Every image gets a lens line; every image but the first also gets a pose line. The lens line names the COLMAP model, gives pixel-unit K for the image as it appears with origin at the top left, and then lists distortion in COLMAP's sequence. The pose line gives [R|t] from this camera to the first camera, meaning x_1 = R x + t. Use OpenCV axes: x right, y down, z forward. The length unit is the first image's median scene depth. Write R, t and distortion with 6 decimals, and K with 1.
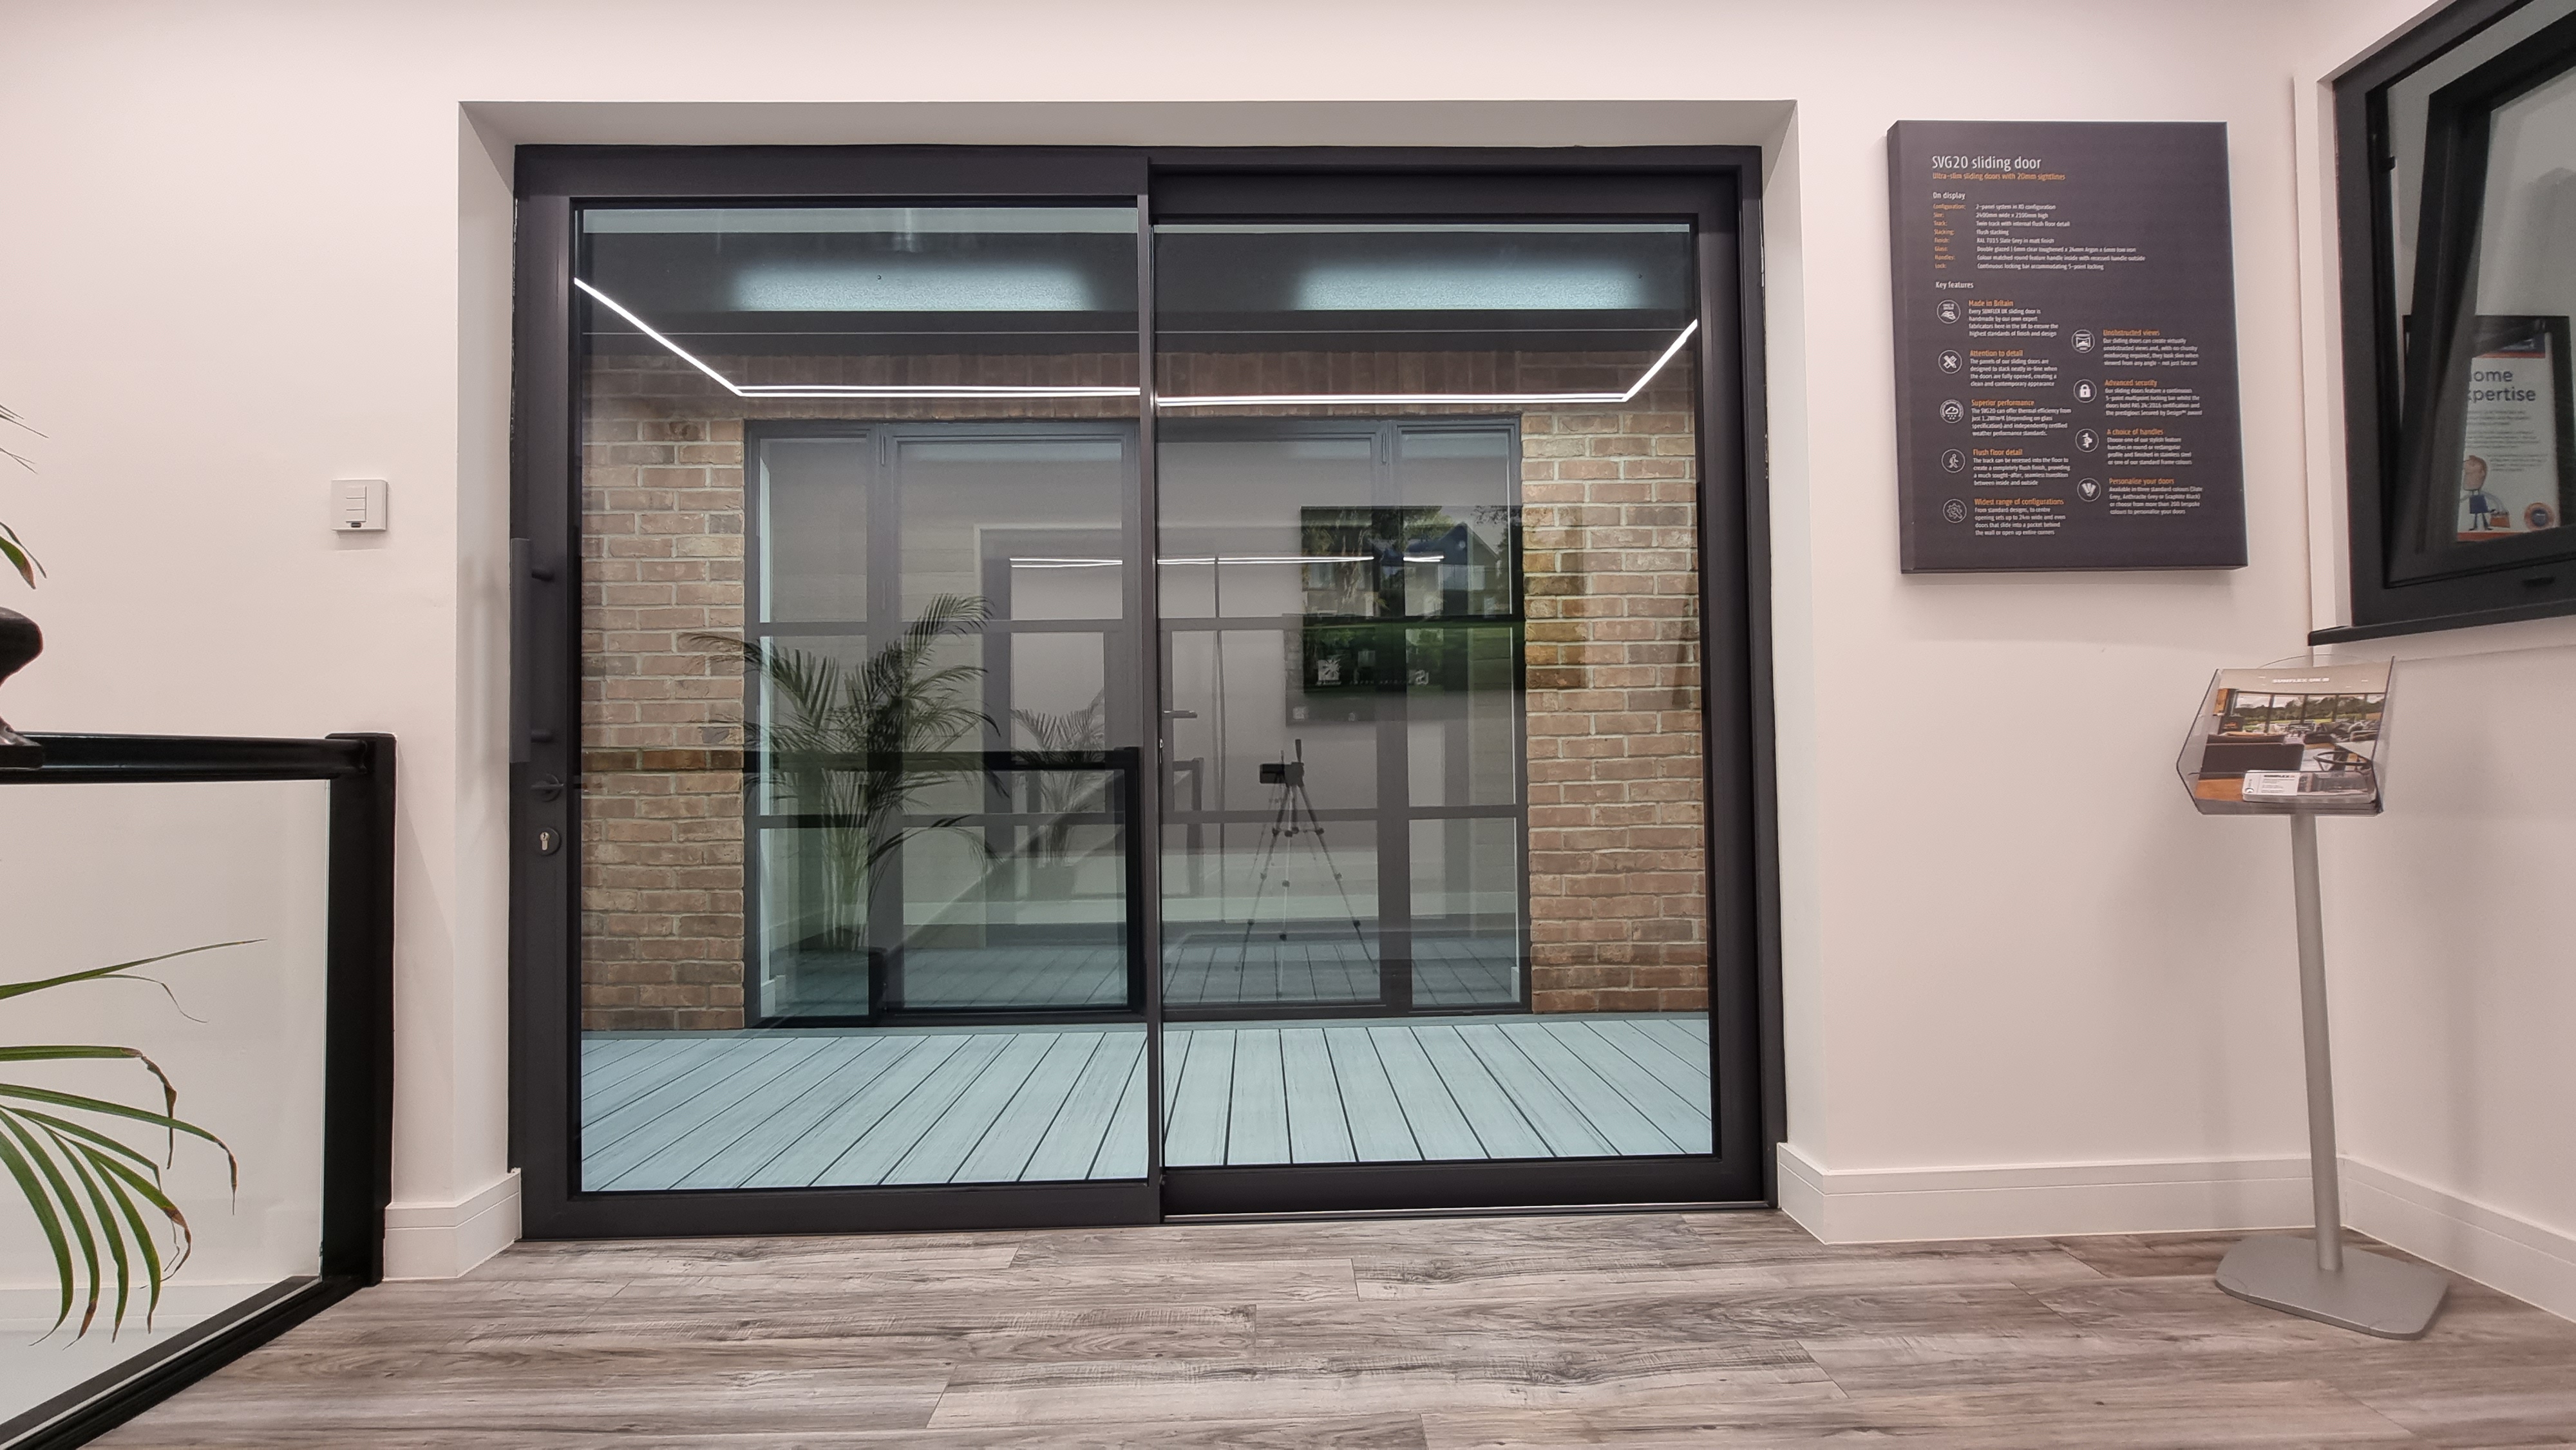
lens RADIAL K [[1029.4, 0, 1288.4], [0, 1029.4, 735.9], [0, 0, 1]] dist [-0.010336, 0.000212]
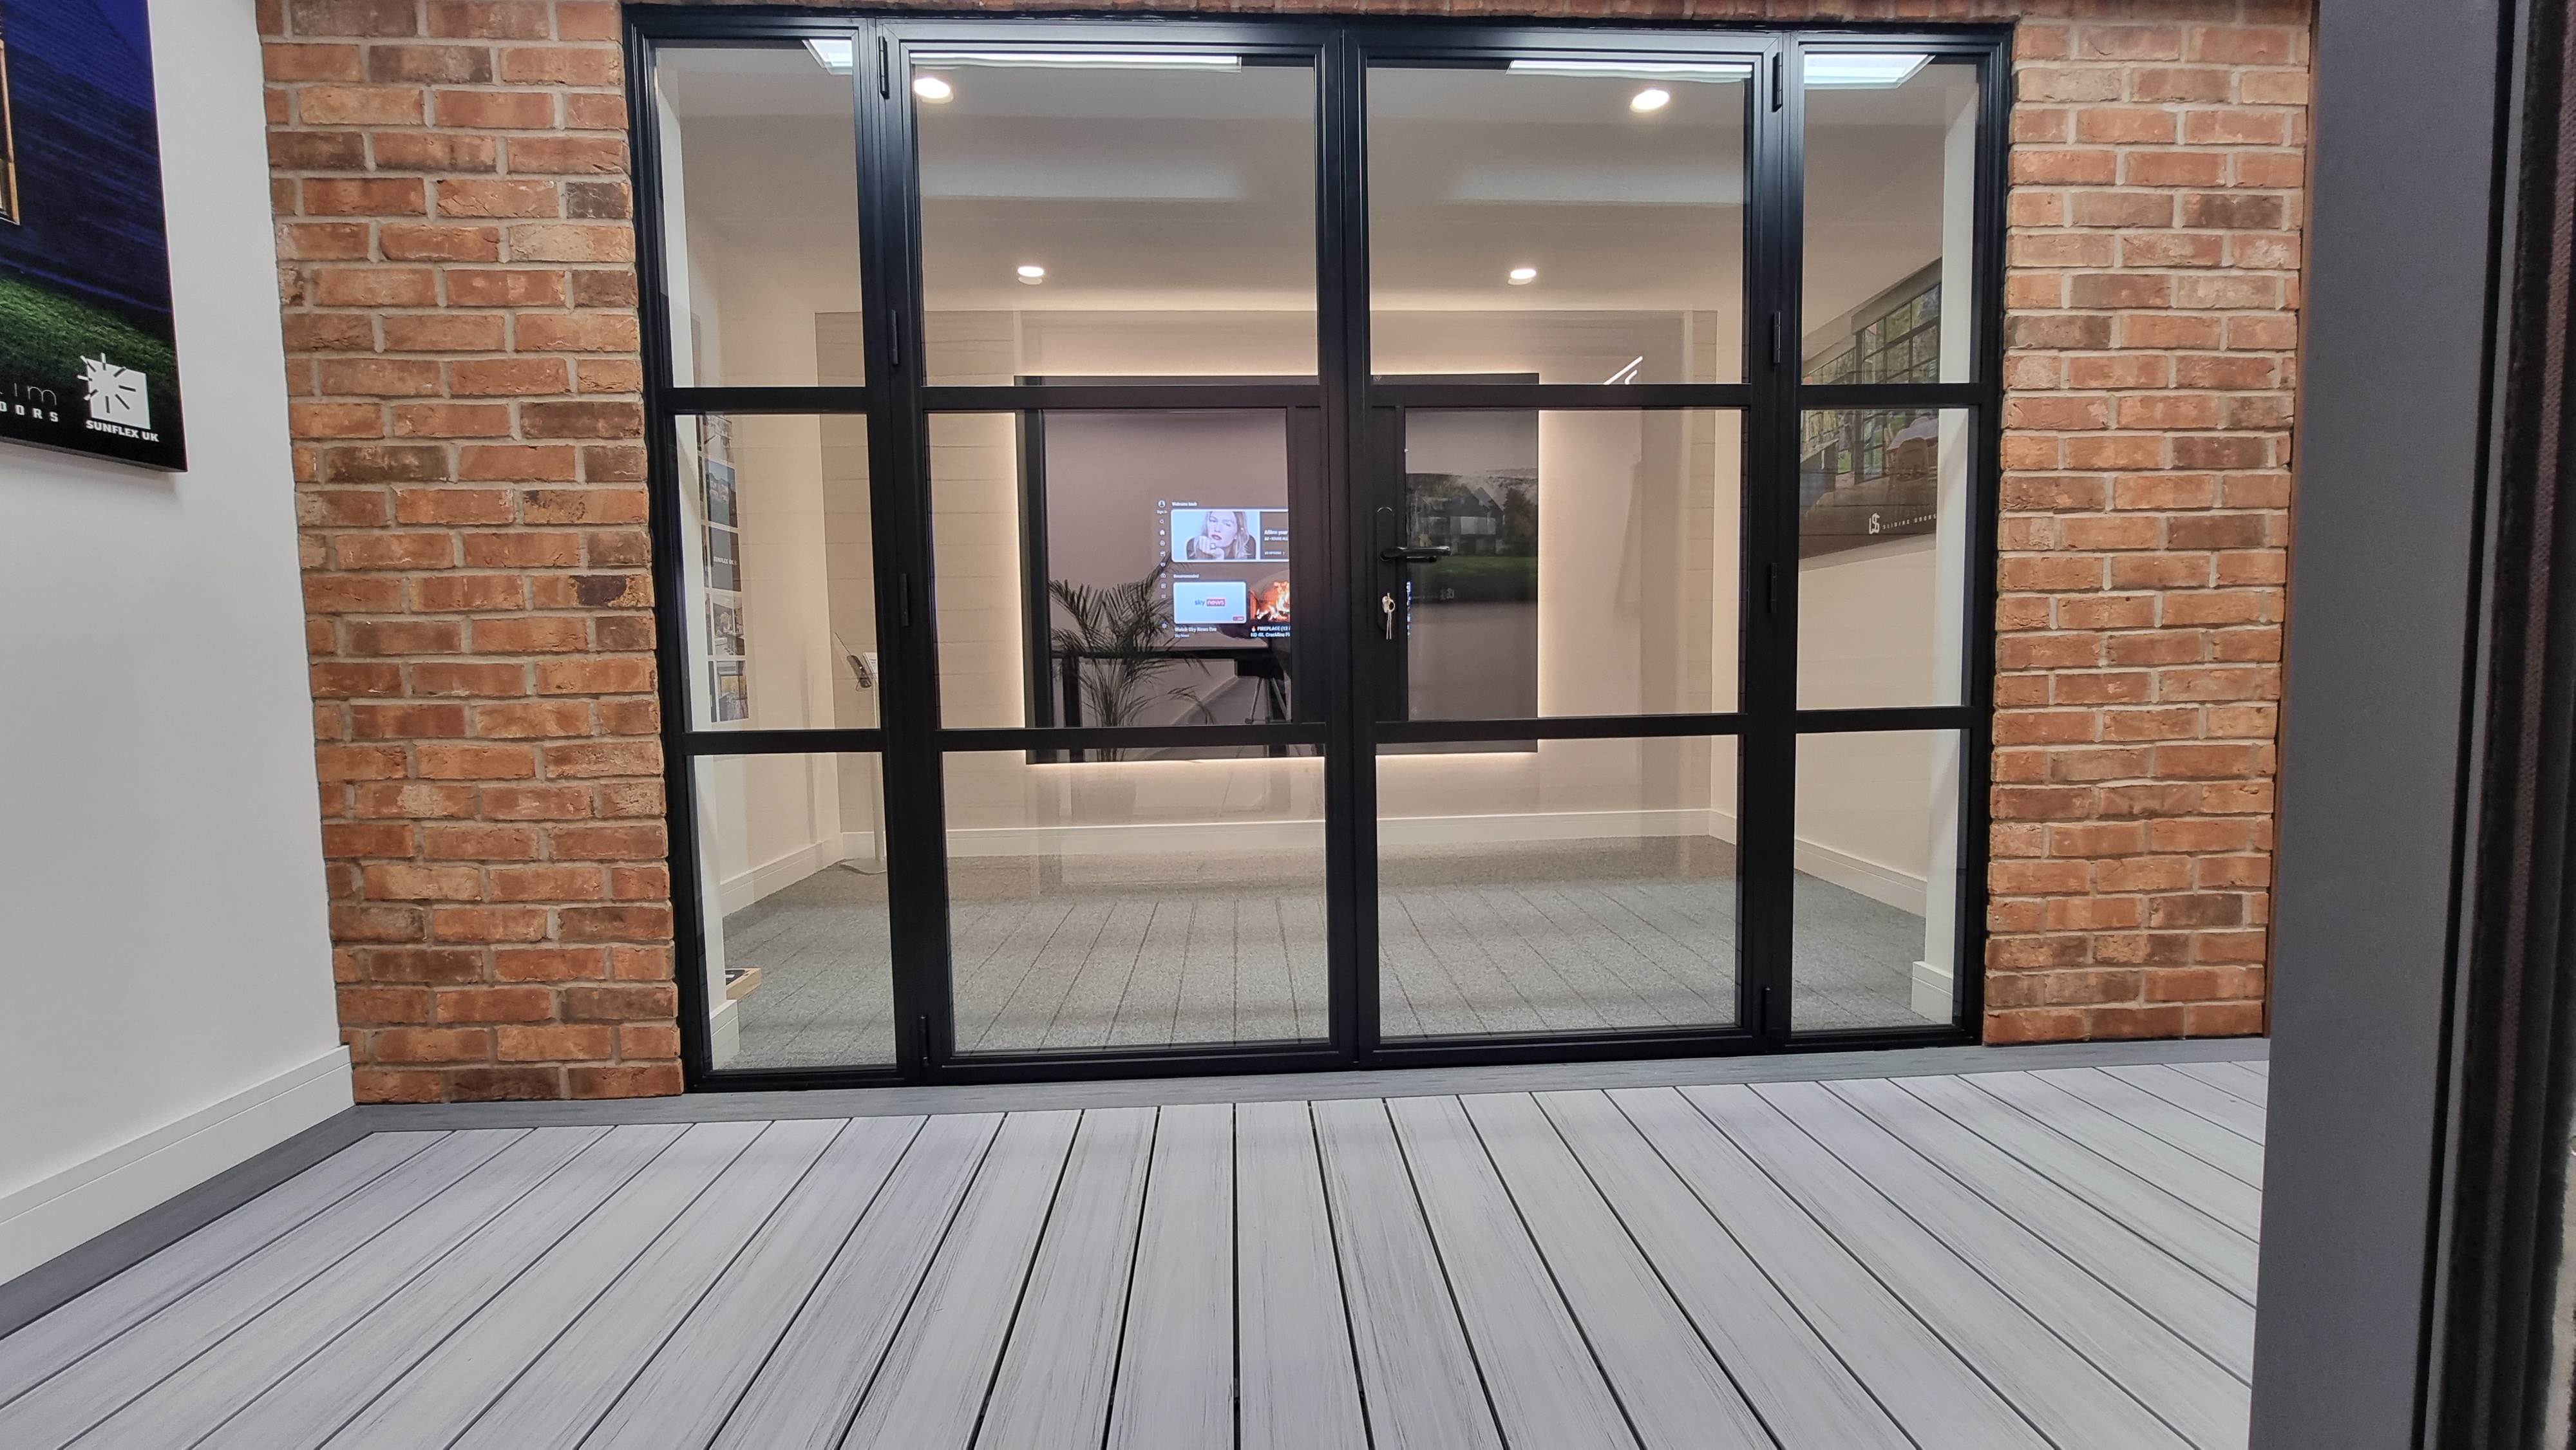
lens RADIAL K [[1029.4, 0, 1288.4], [0, 1029.4, 735.9], [0, 0, 1]] dist [-0.010336, 0.000212]
pose [[0.999564, -0.004861, 0.029130, -0.198300], [0.002014, 0.995285, 0.096976, 0.024626], [-0.029464, -0.096875, 0.994860, 0.421349]]
